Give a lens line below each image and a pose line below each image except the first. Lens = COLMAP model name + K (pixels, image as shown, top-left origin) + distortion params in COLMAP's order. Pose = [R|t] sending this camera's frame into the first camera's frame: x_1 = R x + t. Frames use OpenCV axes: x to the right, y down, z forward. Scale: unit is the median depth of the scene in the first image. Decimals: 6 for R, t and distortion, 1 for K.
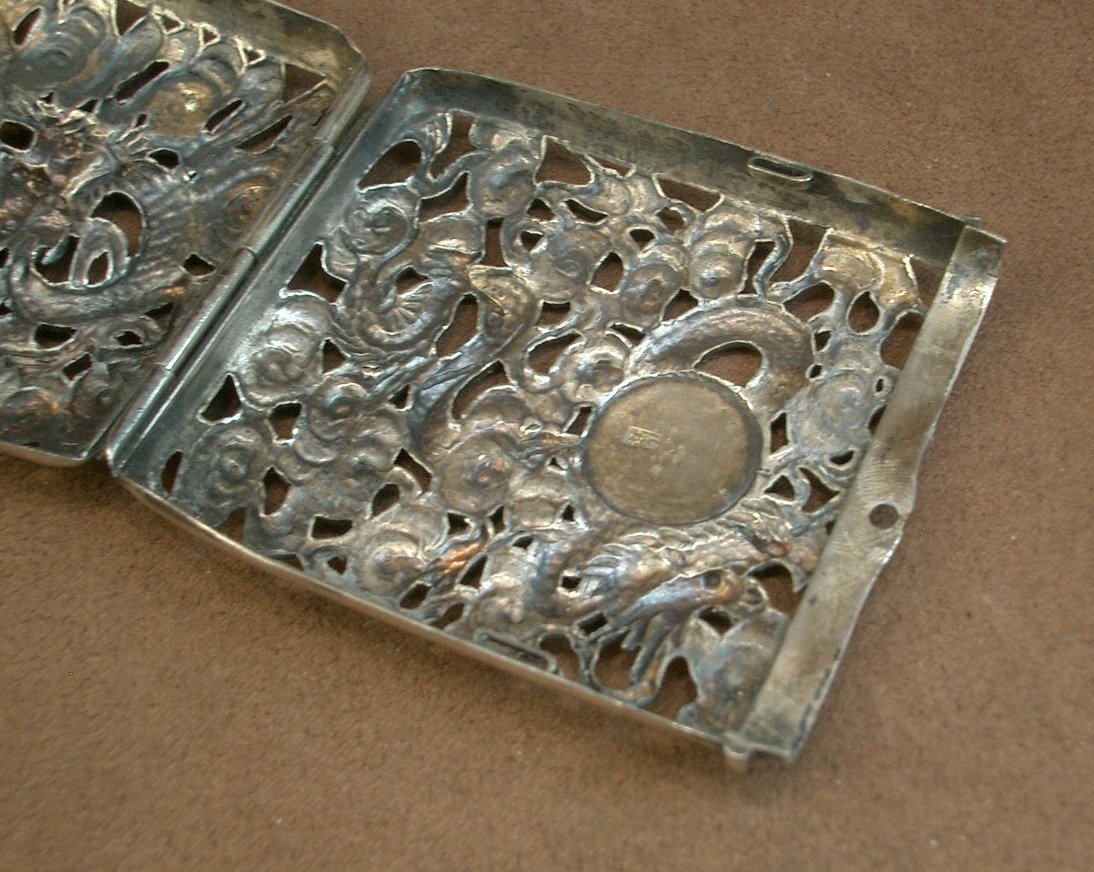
lens RADIAL K [[1884.3, 0, 548.0], [0, 1884.3, 437.8], [0, 0, 1]] dist [-0.142007, 0.000000]
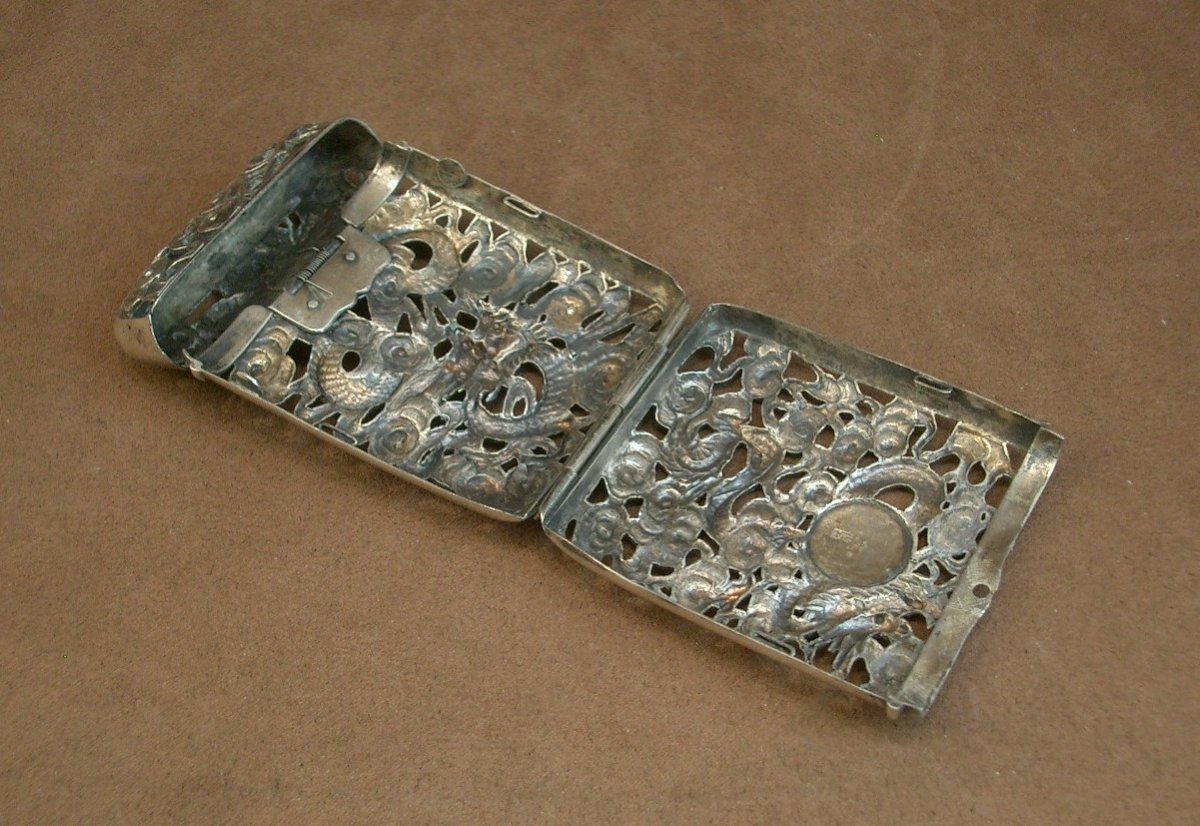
lens RADIAL K [[1688.1, 0, 598.3], [0, 1688.1, 411.4], [0, 0, 1]] dist [-0.131578, 0.000000]
pose [[0.995335, 0.085440, -0.044803, -0.108674], [-0.089100, 0.992189, -0.087305, 0.040233], [0.036994, 0.090889, 0.995174, -0.523119]]
